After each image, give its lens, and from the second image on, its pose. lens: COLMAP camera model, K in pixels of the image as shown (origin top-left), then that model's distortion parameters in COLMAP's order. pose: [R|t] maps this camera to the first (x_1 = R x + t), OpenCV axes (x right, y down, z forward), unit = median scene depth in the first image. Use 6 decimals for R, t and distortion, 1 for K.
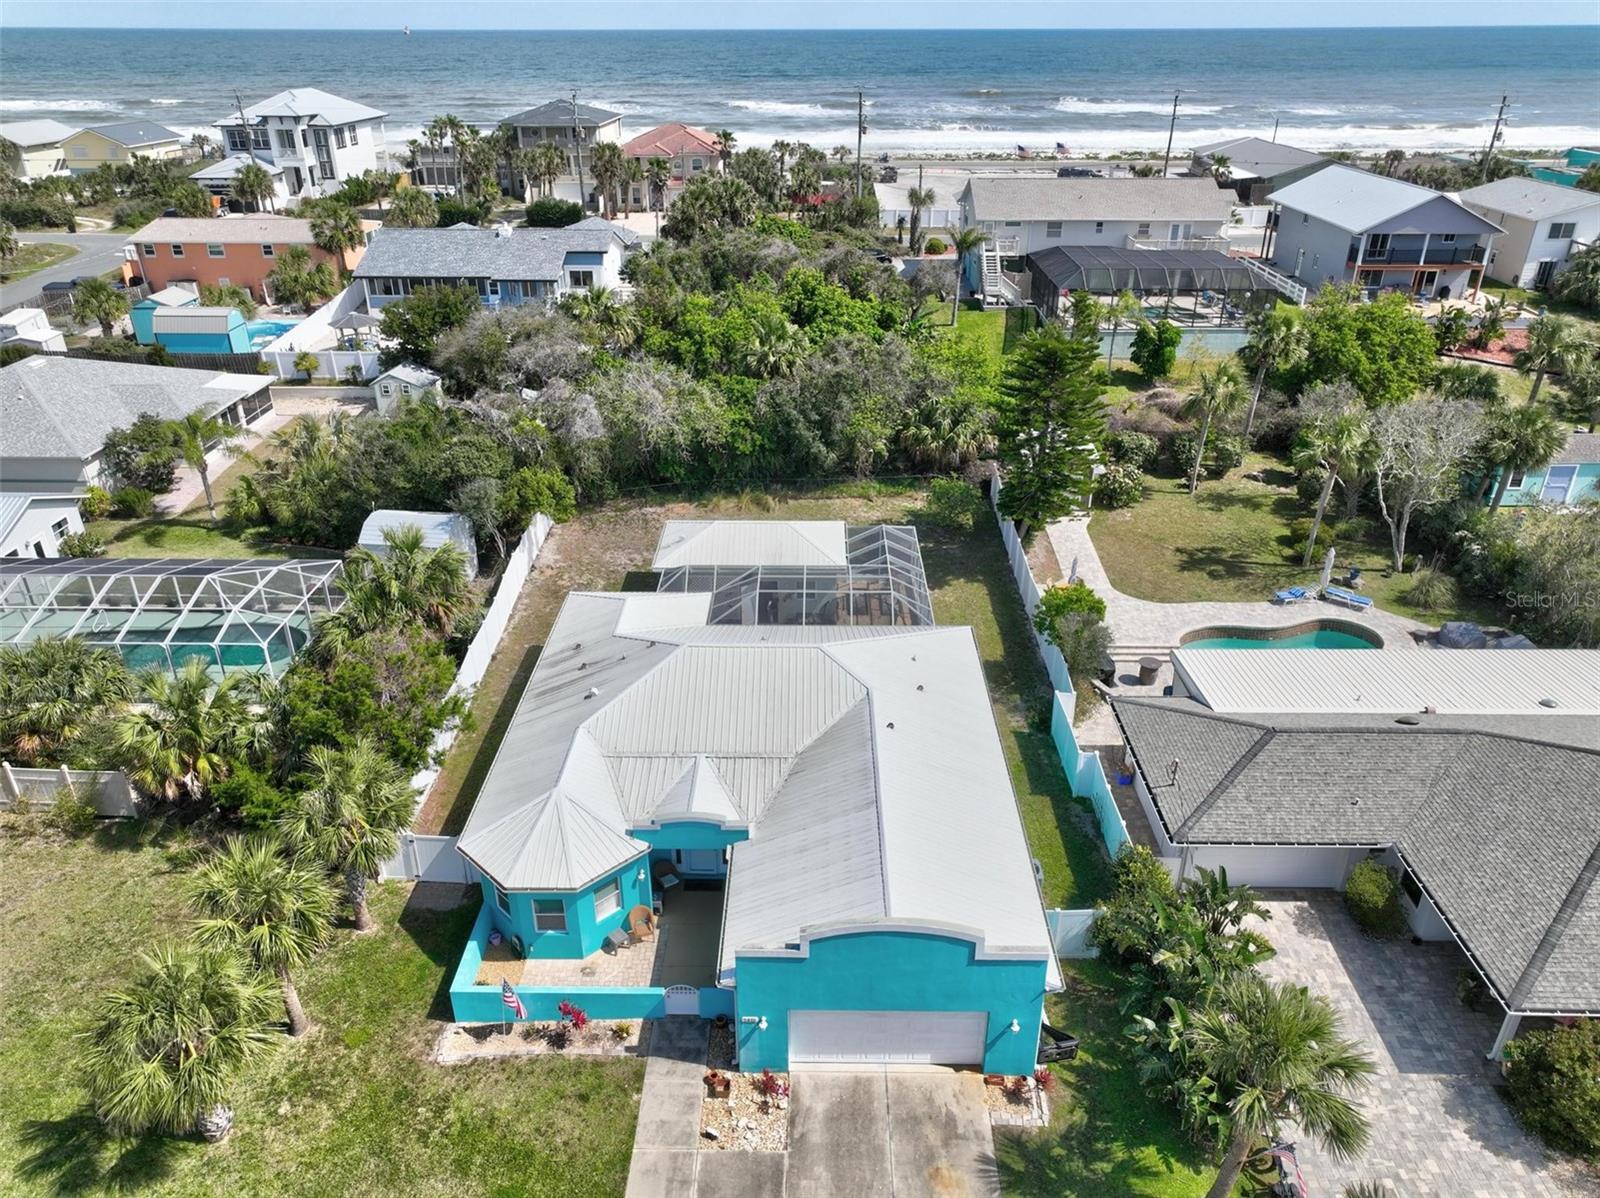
lens RADIAL K [[1128.6, 0, 796.1], [0, 1128.6, 600.1], [0, 0, 1]] dist [-0.002451, 0.017577]
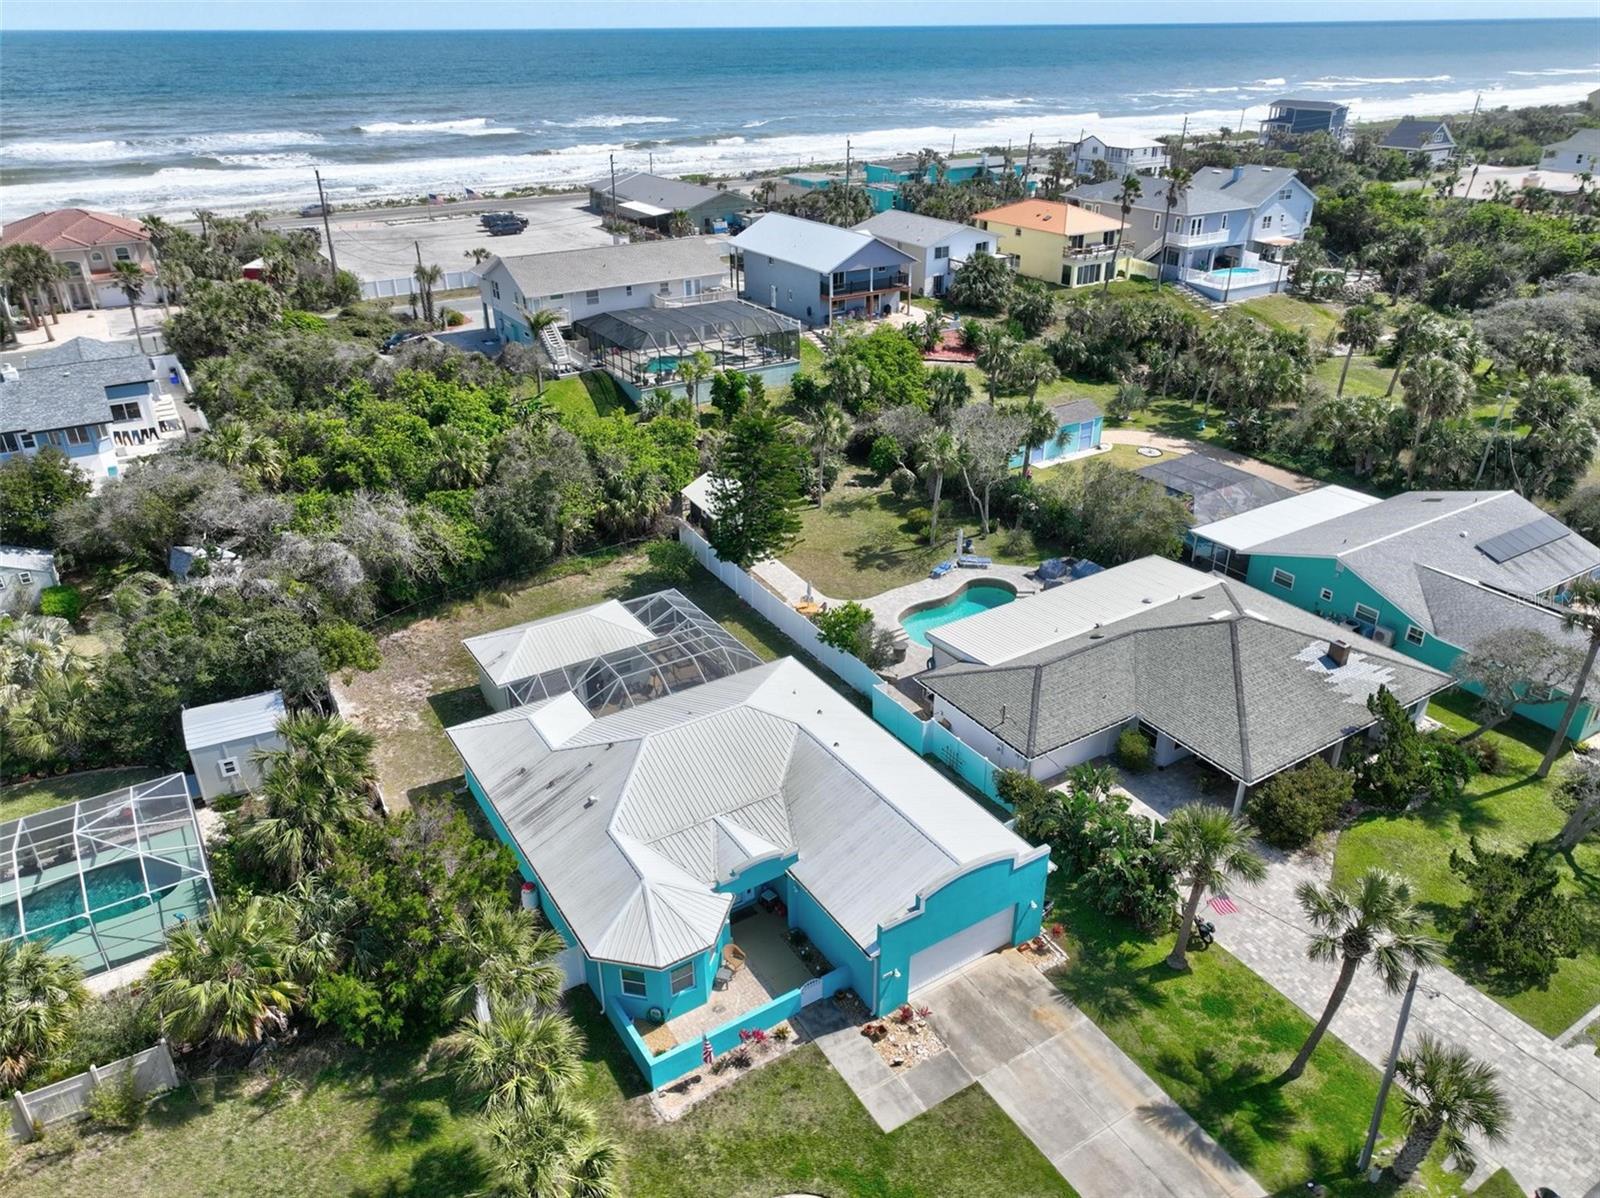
lens RADIAL K [[1128.6, 0, 796.5], [0, 1128.6, 604.5], [0, 0, 1]] dist [-0.002451, 0.017577]
pose [[0.837521, -0.254580, 0.483475, -0.383547], [0.253679, 0.964852, 0.068608, -0.103517], [-0.483948, 0.065187, 0.872665, -0.095475]]
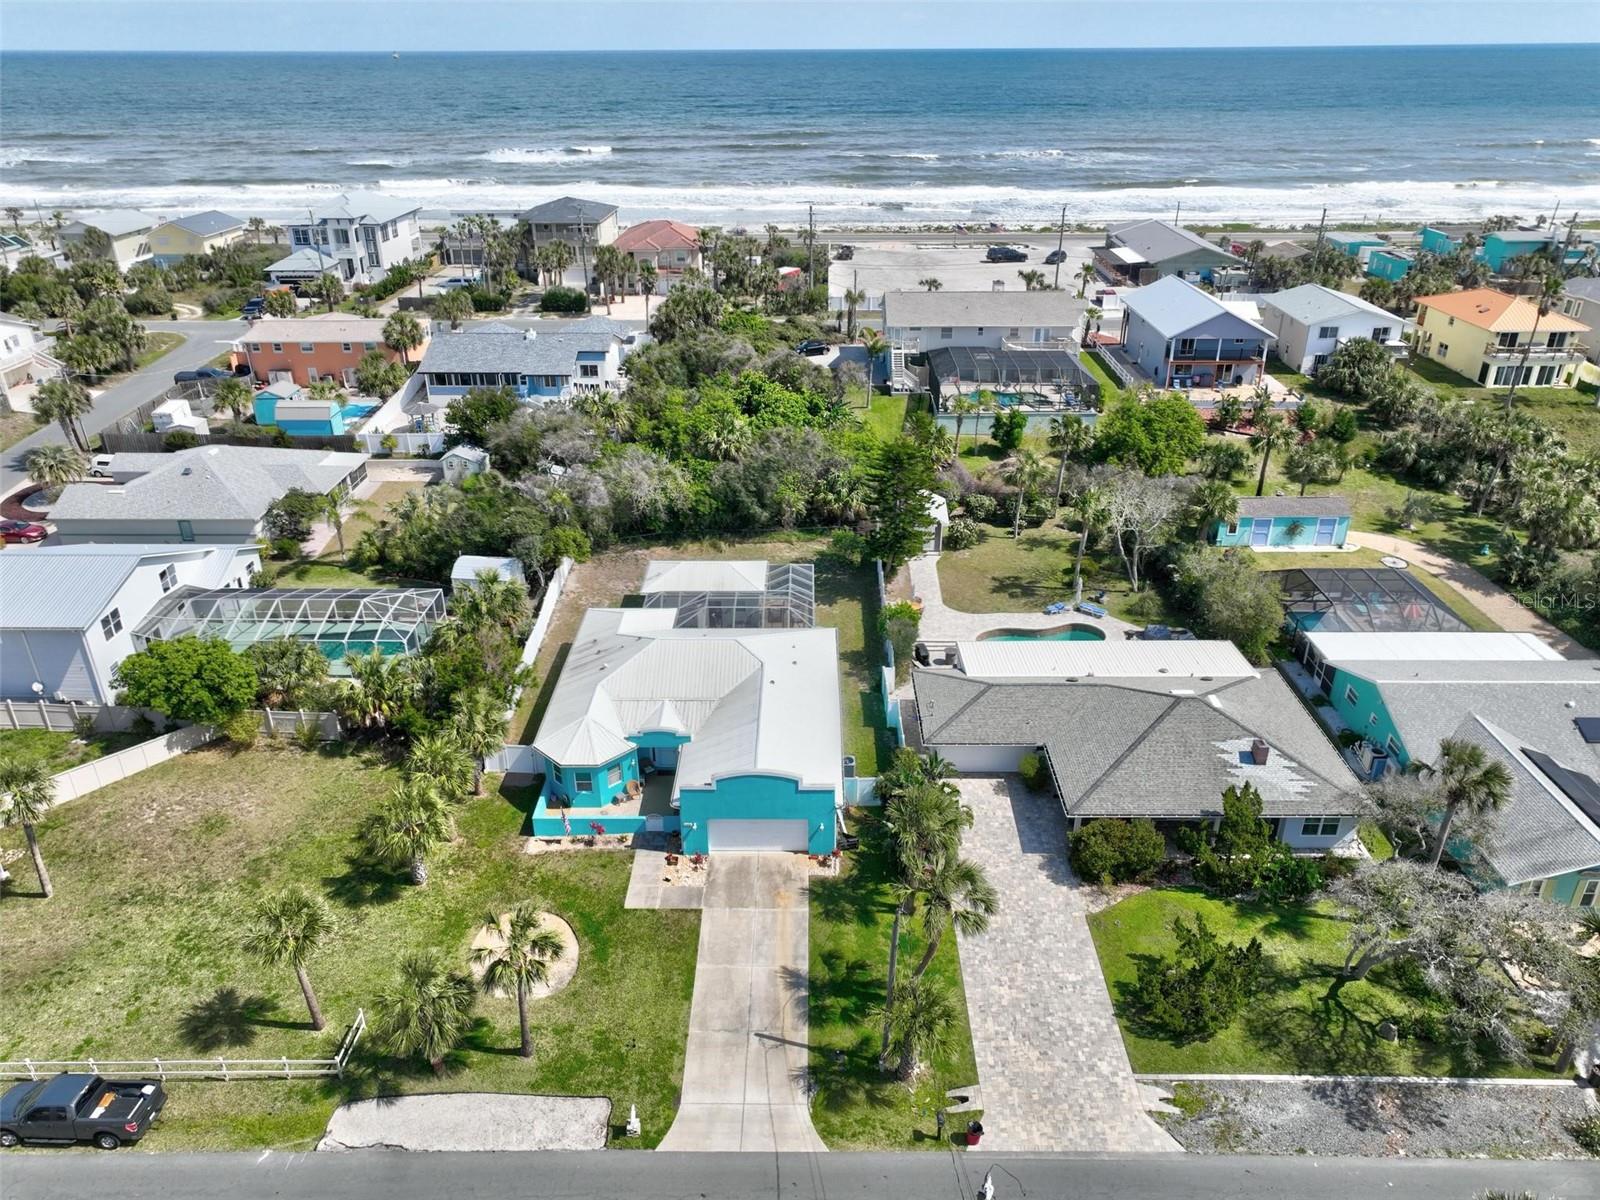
lens RADIAL K [[1128.6, 0, 794.6], [0, 1128.6, 597.4], [0, 0, 1]] dist [-0.002451, 0.017577]
pose [[0.999986, -0.004999, 0.001895, 0.081171], [0.005030, 0.999852, -0.016482, 0.004519], [-0.001813, 0.016492, 0.999862, -0.551456]]
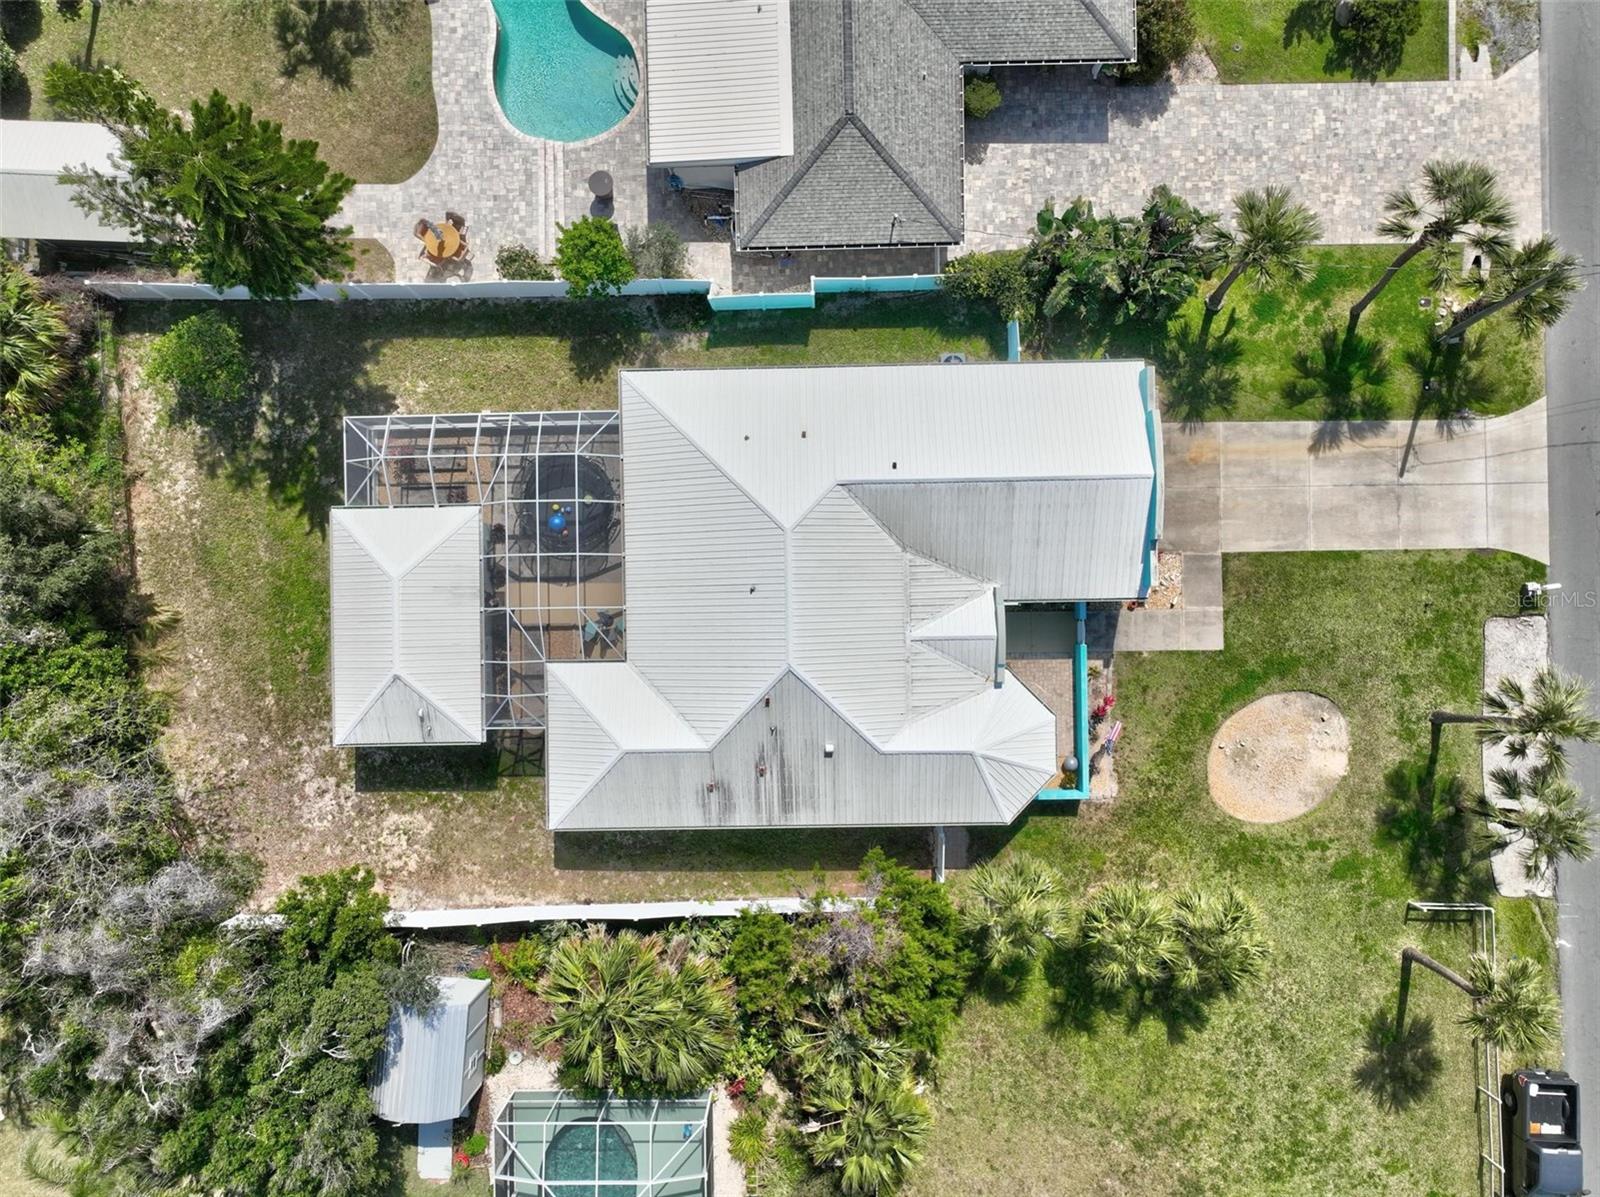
lens RADIAL K [[1128.6, 0, 803.1], [0, 1128.6, 606.7], [0, 0, 1]] dist [-0.002451, 0.017577]
pose [[-0.034127, -0.999408, 0.004354, -0.039089], [0.465691, -0.012047, 0.884865, -0.632560], [-0.884289, 0.032226, 0.465827, 0.397442]]
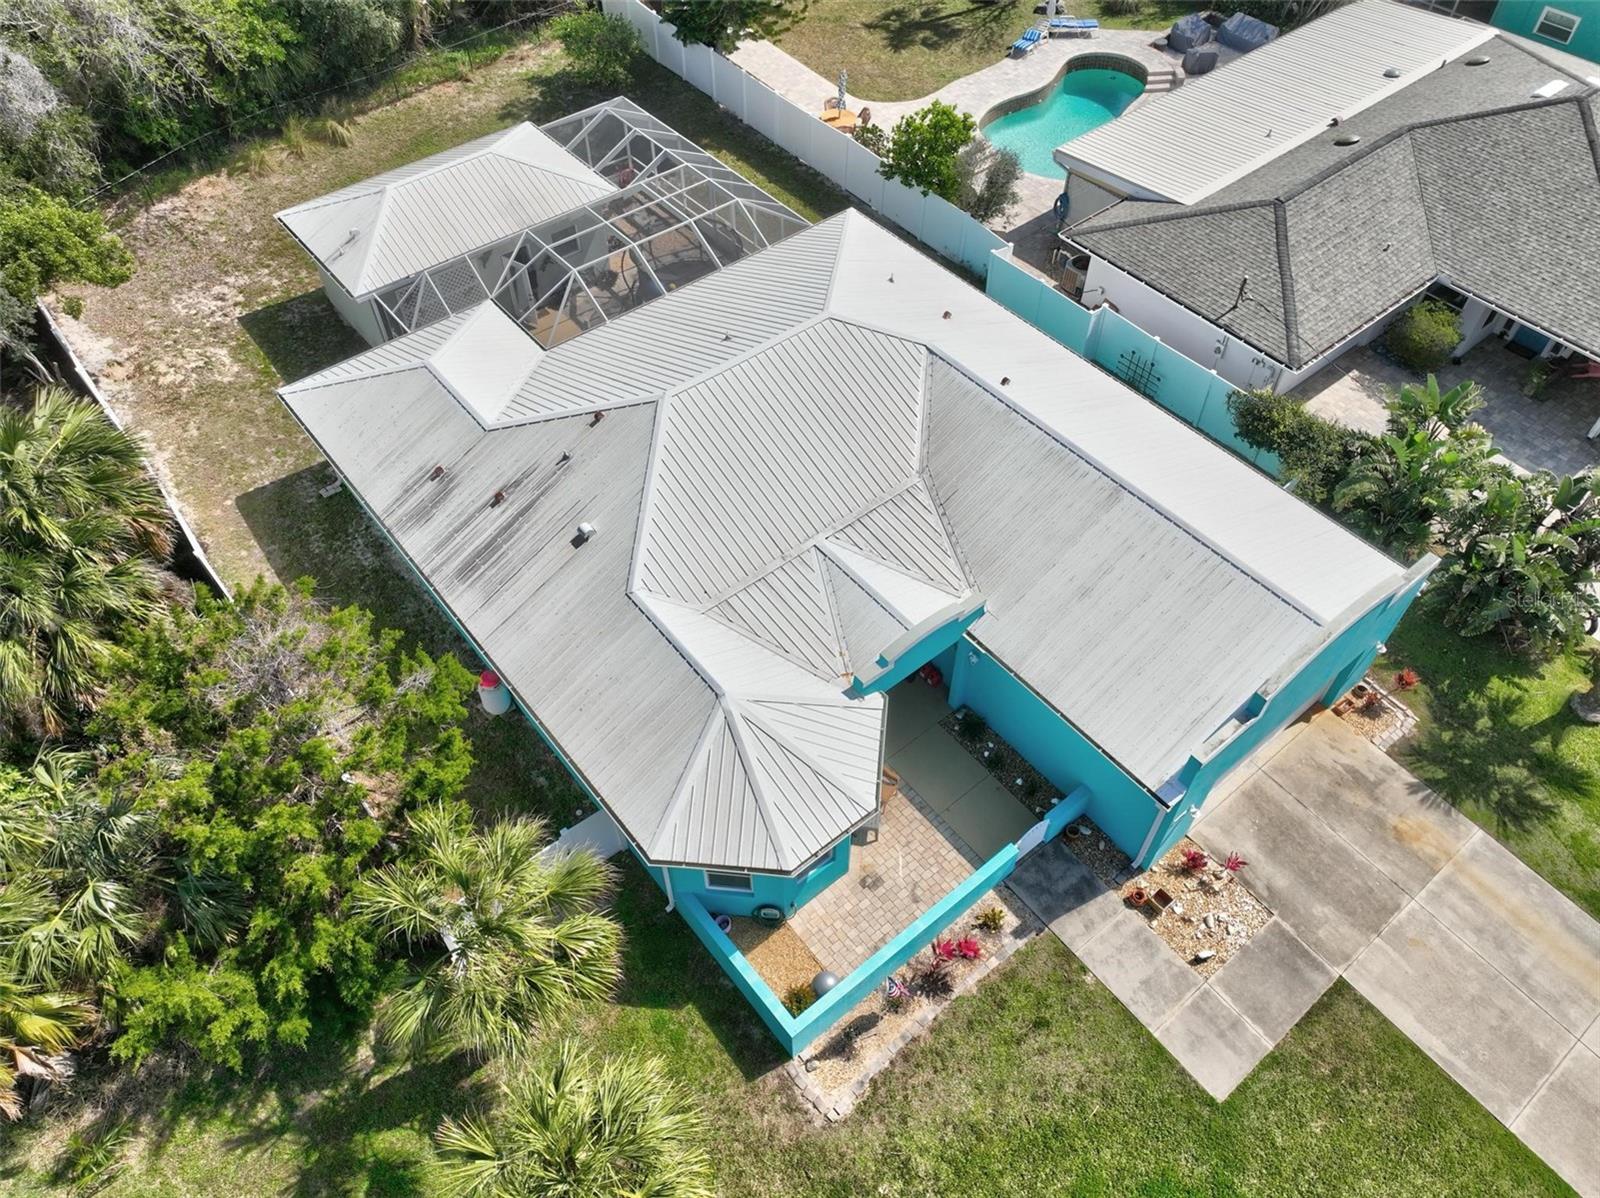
lens RADIAL K [[1128.6, 0, 798.7], [0, 1128.6, 603.0], [0, 0, 1]] dist [-0.002451, 0.017577]
pose [[0.766015, -0.498164, 0.406268, -0.269772], [0.294691, 0.833823, 0.466793, -0.104149], [-0.571296, -0.237847, 0.785525, 0.326950]]
